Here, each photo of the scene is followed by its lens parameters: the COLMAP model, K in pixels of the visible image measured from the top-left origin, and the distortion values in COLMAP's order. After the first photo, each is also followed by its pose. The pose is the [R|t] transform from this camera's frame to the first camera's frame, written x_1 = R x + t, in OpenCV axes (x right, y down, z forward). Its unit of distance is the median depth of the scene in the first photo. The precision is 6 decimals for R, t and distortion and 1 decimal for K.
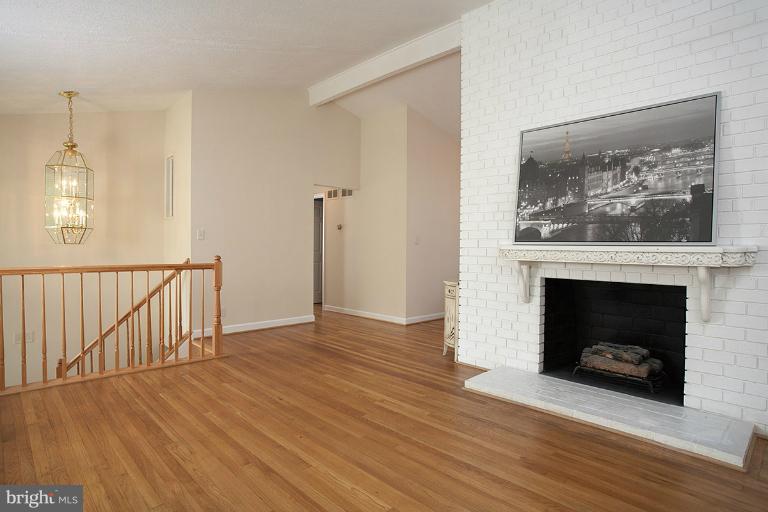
lens RADIAL K [[424.8, 0, 382.7], [0, 424.8, 249.5], [0, 0, 1]] dist [-0.037364, 0.001688]
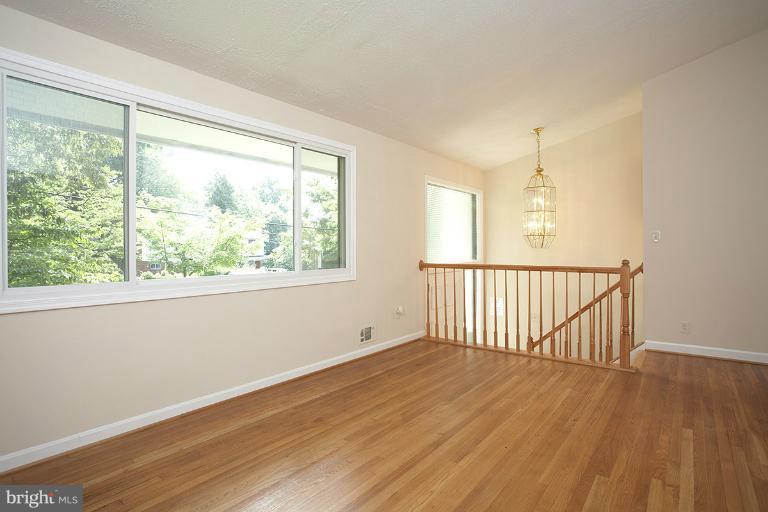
lens RADIAL K [[407.8, 0, 384.4], [0, 407.8, 247.6], [0, 0, 1]] dist [-0.001165, 0.001414]
pose [[0.158263, -0.009323, -0.987353, 0.550210], [-0.002077, 0.999950, -0.009775, -0.002185], [0.987395, 0.003598, 0.158236, 0.458373]]
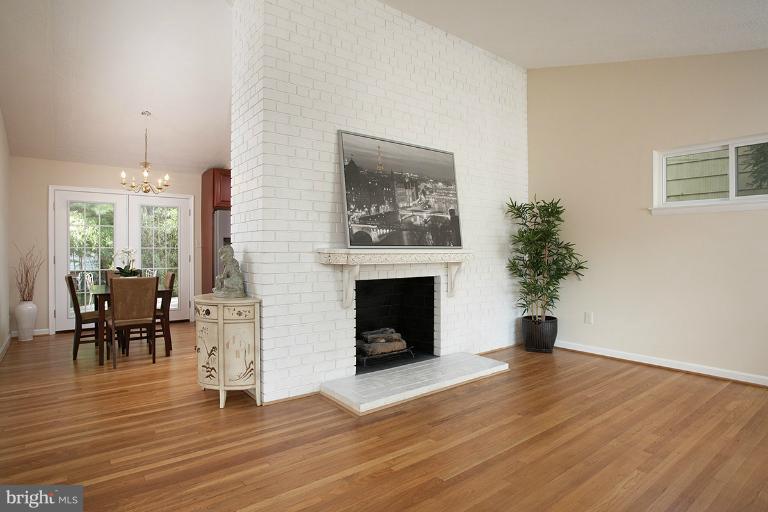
lens RADIAL K [[424.8, 0, 382.7], [0, 424.8, 249.5], [0, 0, 1]] dist [-0.037364, 0.001688]
pose [[0.105675, -0.007267, 0.994374, -0.711991], [0.011279, 0.999918, 0.006109, -0.015352], [-0.994337, 0.010570, 0.105748, 0.922810]]
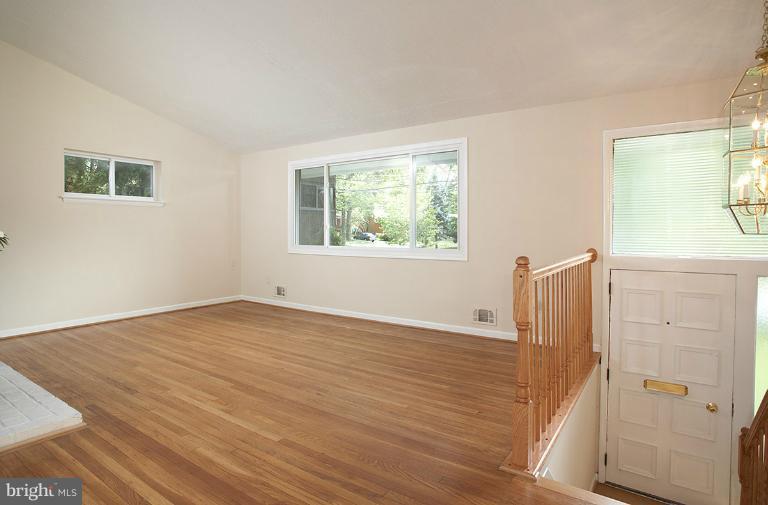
lens RADIAL K [[409.6, 0, 383.5], [0, 409.6, 232.7], [0, 0, 1]] dist [-0.065651, -0.000061]
pose [[-0.978697, -0.007323, -0.205178, -0.192226], [-0.009599, 0.999903, 0.010101, -0.019393], [0.205084, 0.011856, -0.978672, 1.904675]]
